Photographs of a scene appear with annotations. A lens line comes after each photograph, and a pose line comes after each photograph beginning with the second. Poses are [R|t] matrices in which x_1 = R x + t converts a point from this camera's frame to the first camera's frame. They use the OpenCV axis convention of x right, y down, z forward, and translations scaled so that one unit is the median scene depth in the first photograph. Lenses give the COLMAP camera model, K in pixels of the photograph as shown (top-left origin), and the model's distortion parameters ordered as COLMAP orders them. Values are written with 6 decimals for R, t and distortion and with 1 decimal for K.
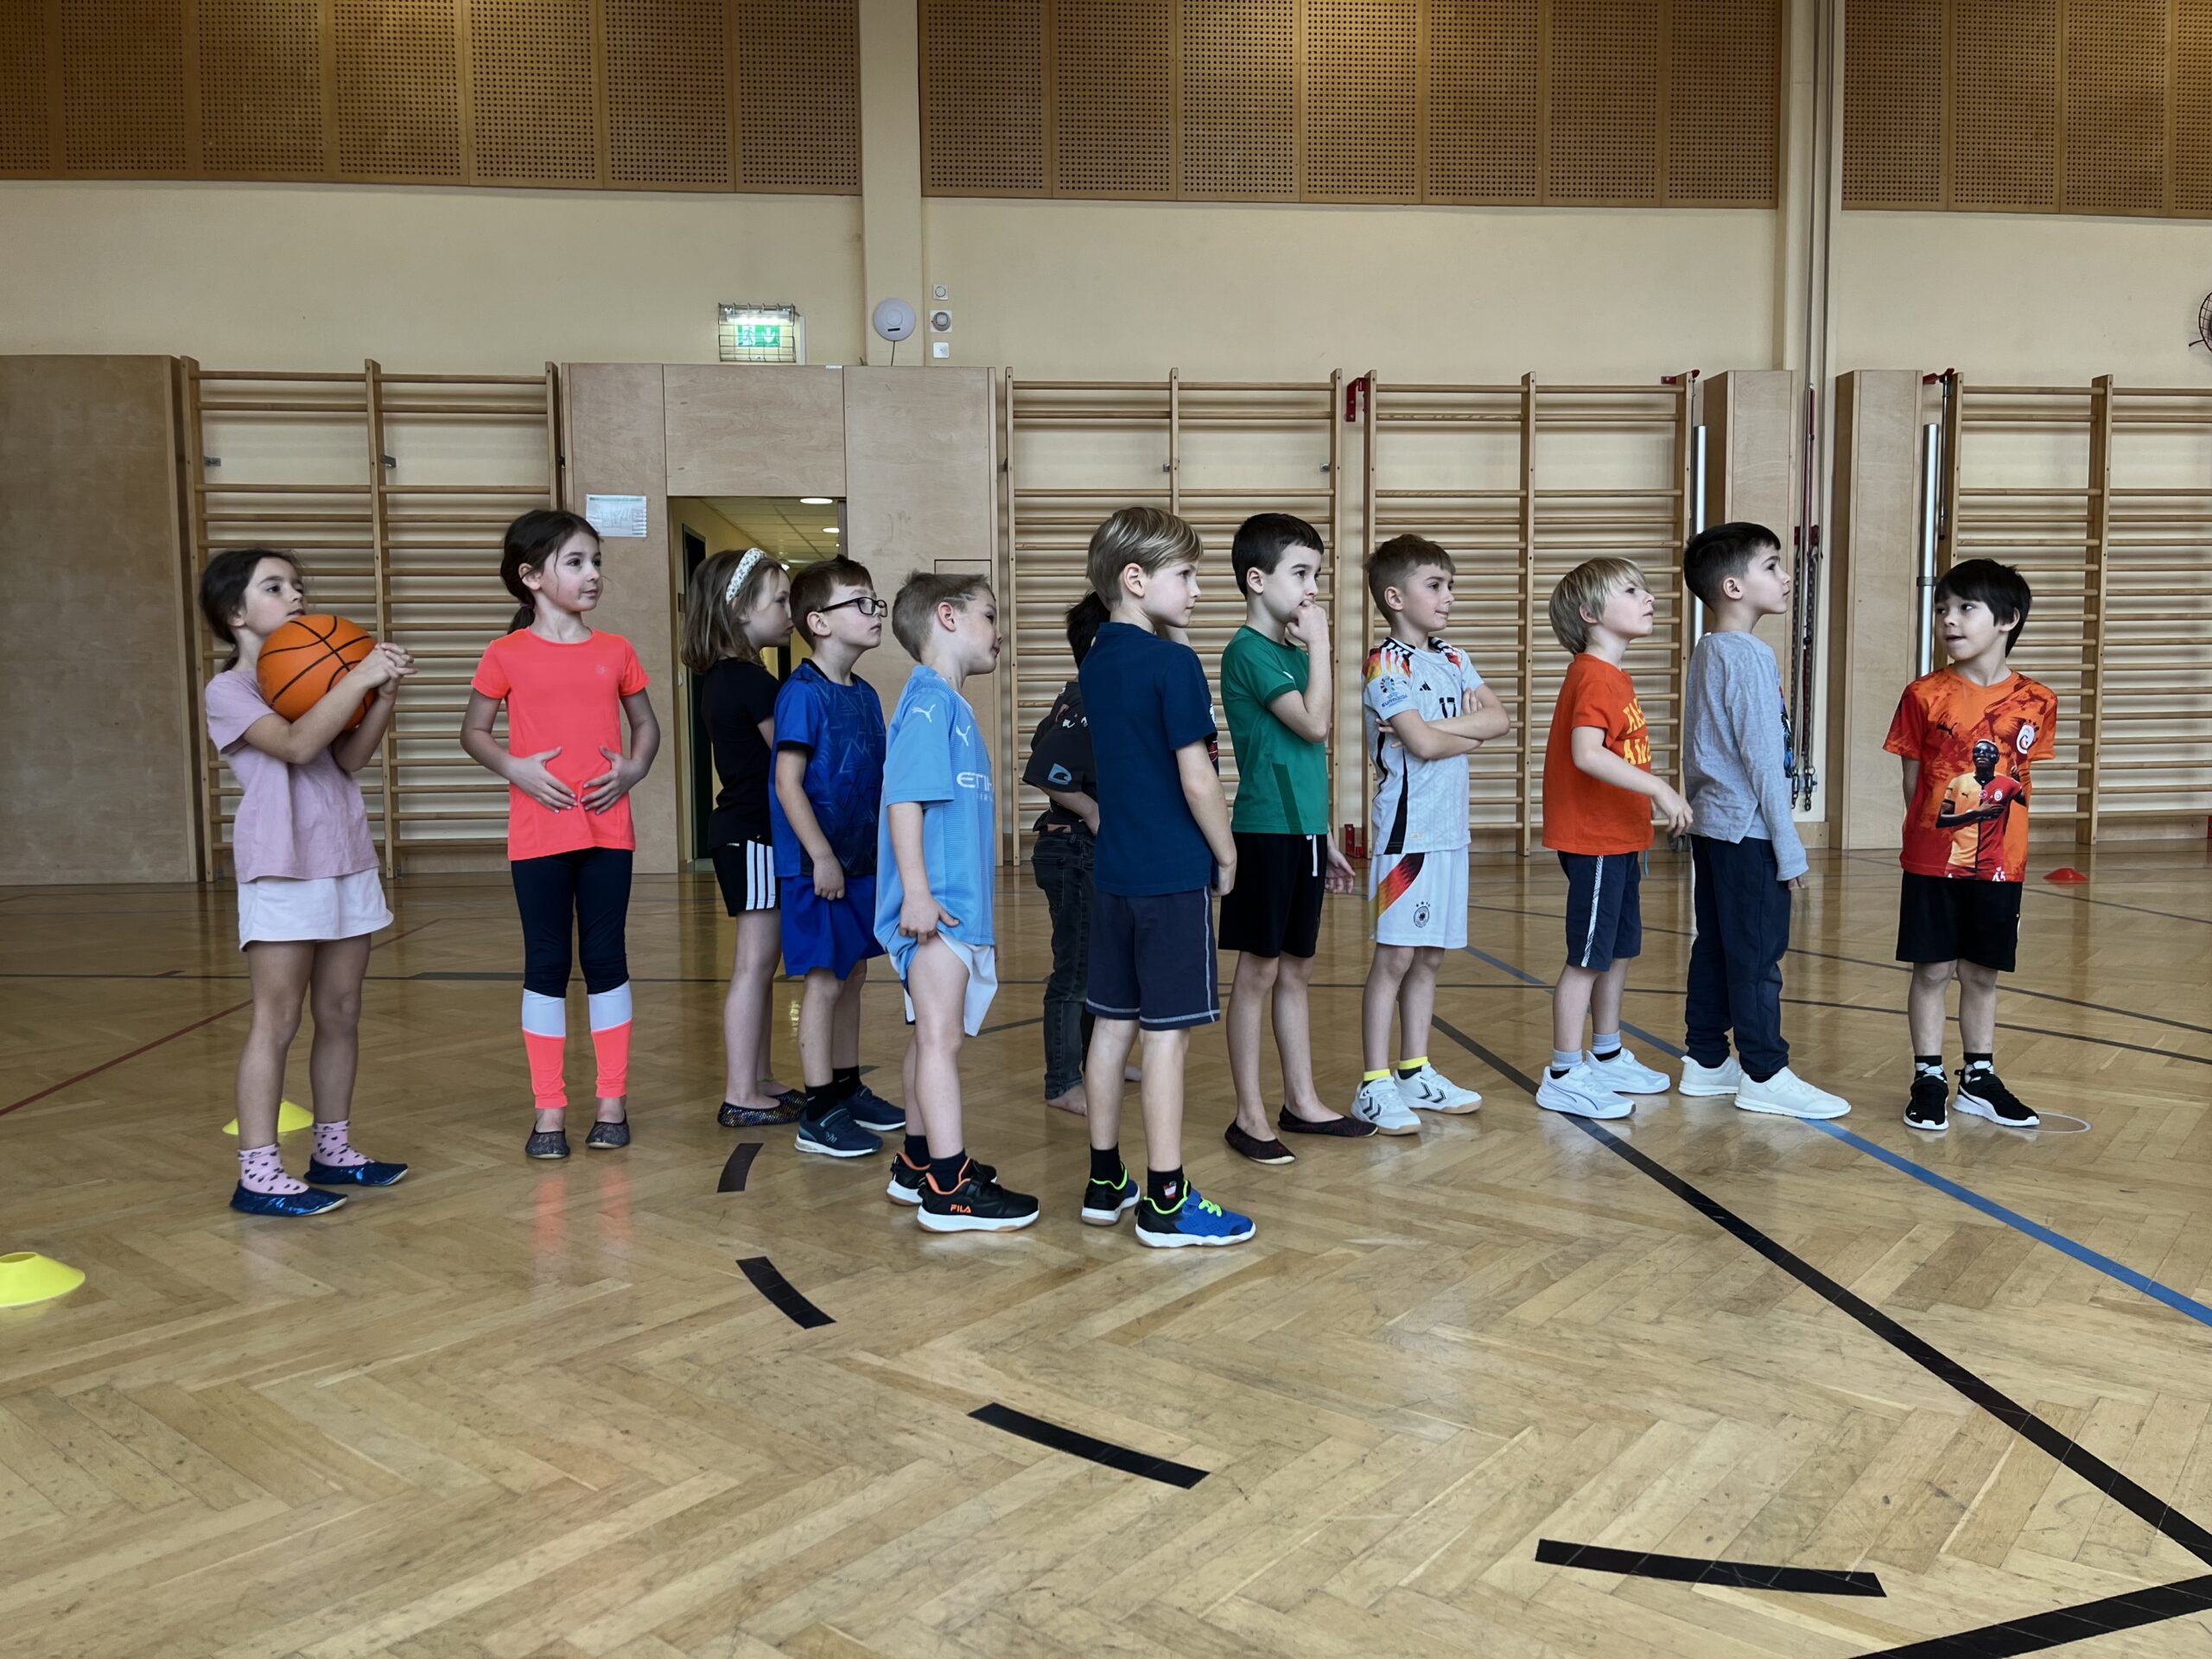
lens RADIAL K [[1681.0, 0, 1122.5], [0, 1681.0, 816.0], [0, 0, 1]] dist [0.054461, -0.071191]
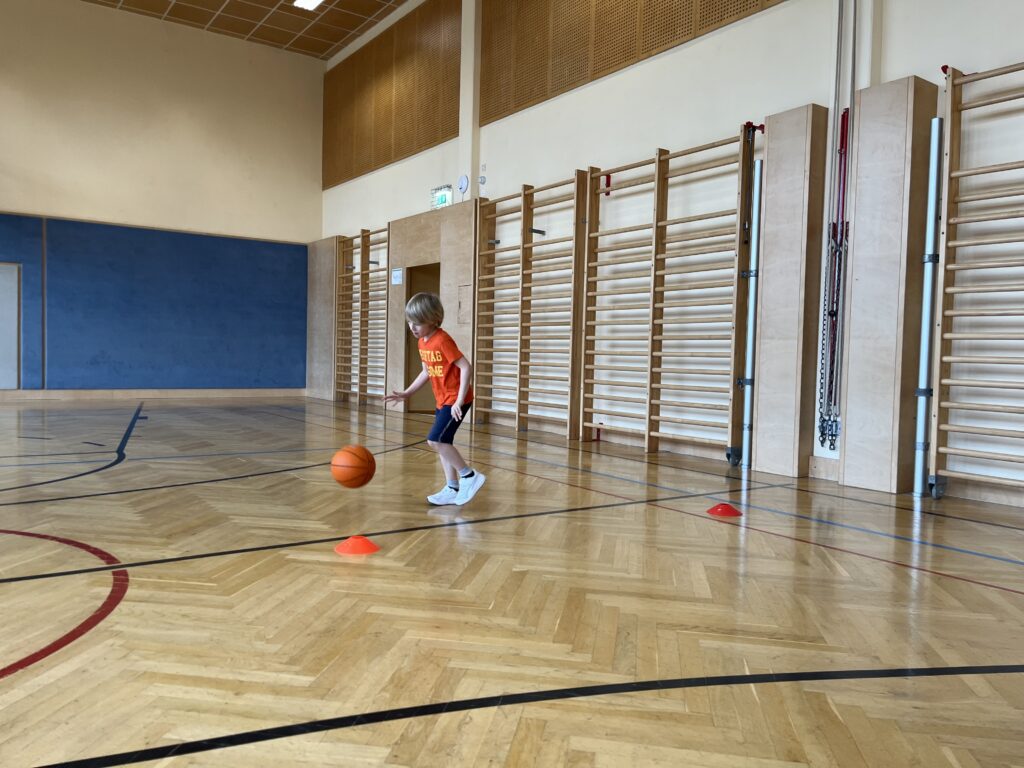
lens RADIAL K [[778.2, 0, 505.3], [0, 778.2, 384.8], [0, 0, 1]] dist [0.054461, -0.071191]
pose [[0.491232, 0.053387, -0.869391, 0.858554], [-0.097215, 0.995244, 0.006185, -0.030155], [0.865587, 0.081480, 0.494085, 0.550160]]
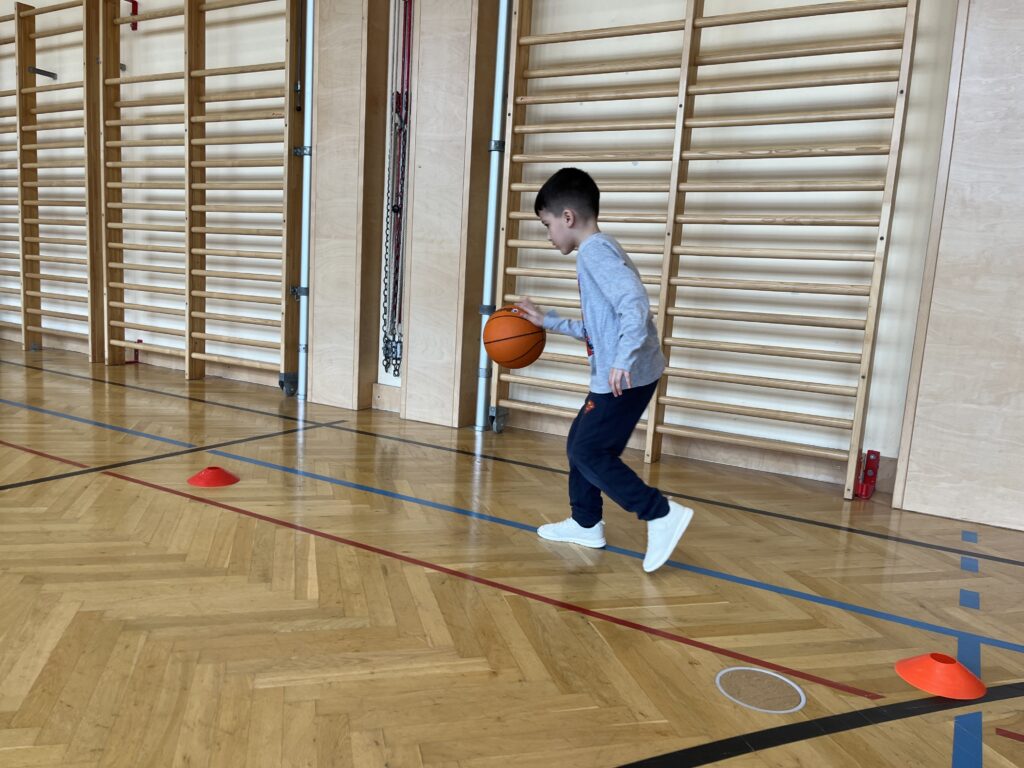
lens RADIAL K [[778.2, 0, 507.4], [0, 778.2, 388.7], [0, 0, 1]] dist [0.054461, -0.071191]
pose [[0.810909, 0.141583, -0.567786, 0.801735], [-0.111629, 0.989898, 0.087413, -0.045571], [0.574426, -0.007502, 0.818522, 0.707389]]
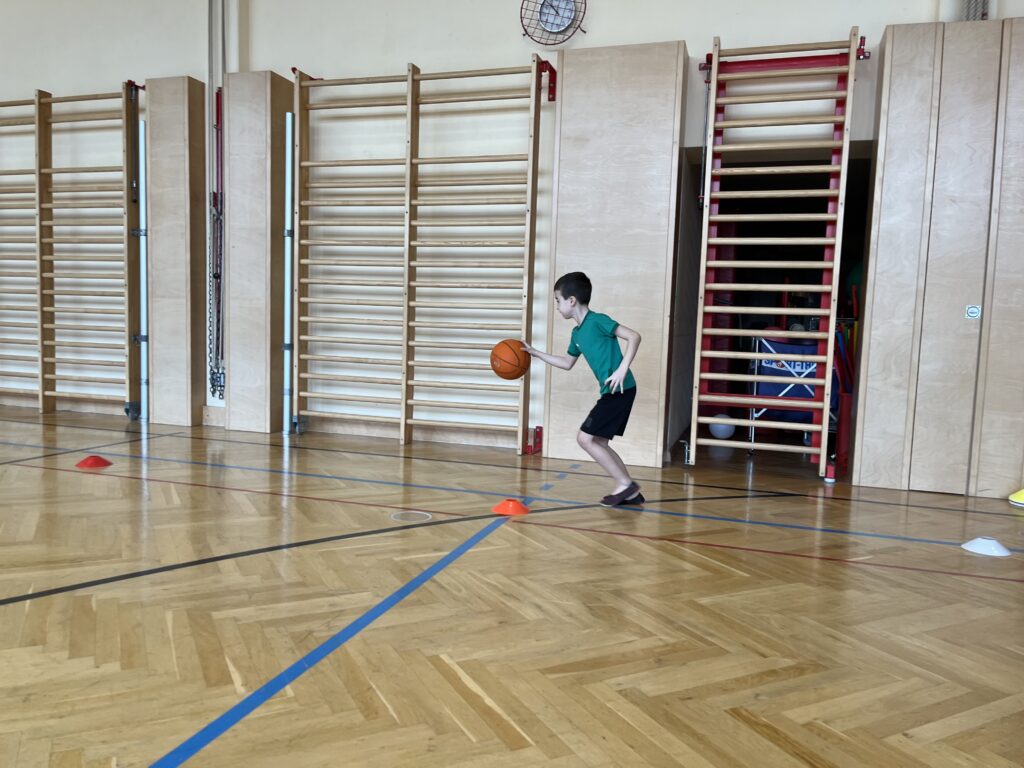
lens RADIAL K [[778.2, 0, 509.9], [0, 778.2, 395.8], [0, 0, 1]] dist [0.054461, -0.071191]
pose [[0.918281, 0.075799, -0.388607, 0.953112], [-0.072891, 0.997092, 0.022244, -0.037351], [0.389163, 0.007900, 0.921135, 0.546853]]
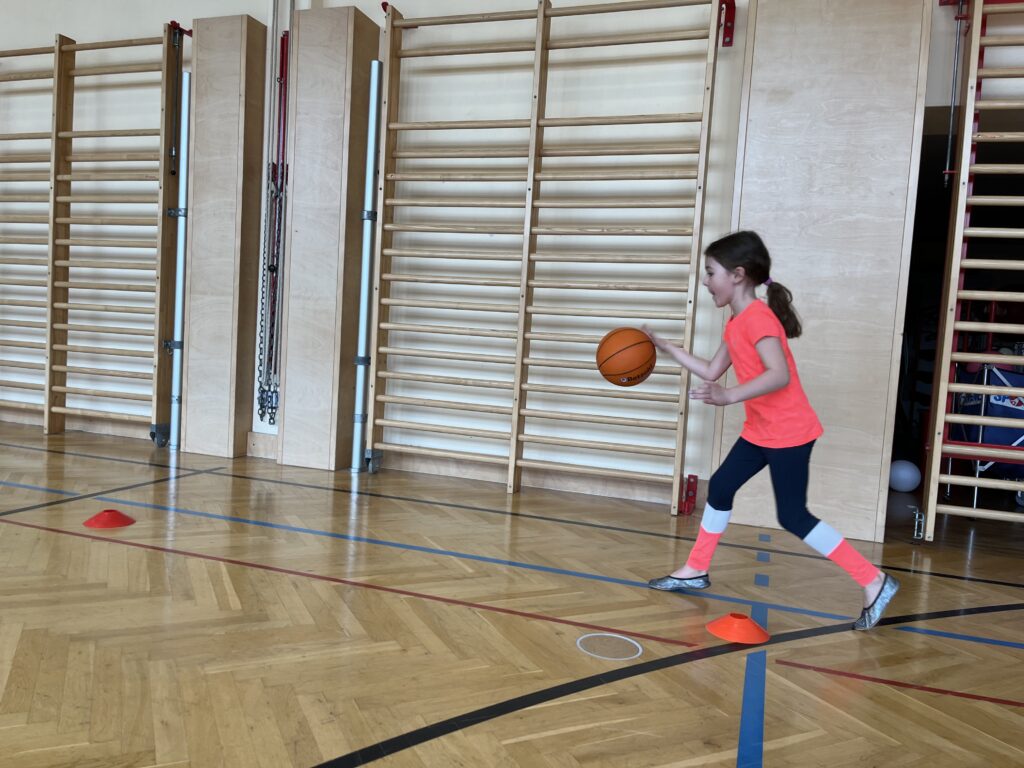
lens RADIAL K [[778.2, 0, 510.3], [0, 778.2, 387.9], [0, 0, 1]] dist [0.054461, -0.071191]
pose [[0.909545, 0.090951, -0.405532, 0.818645], [-0.100332, 0.994952, -0.001886, -0.041360], [0.403314, 0.042403, 0.914079, 0.653680]]
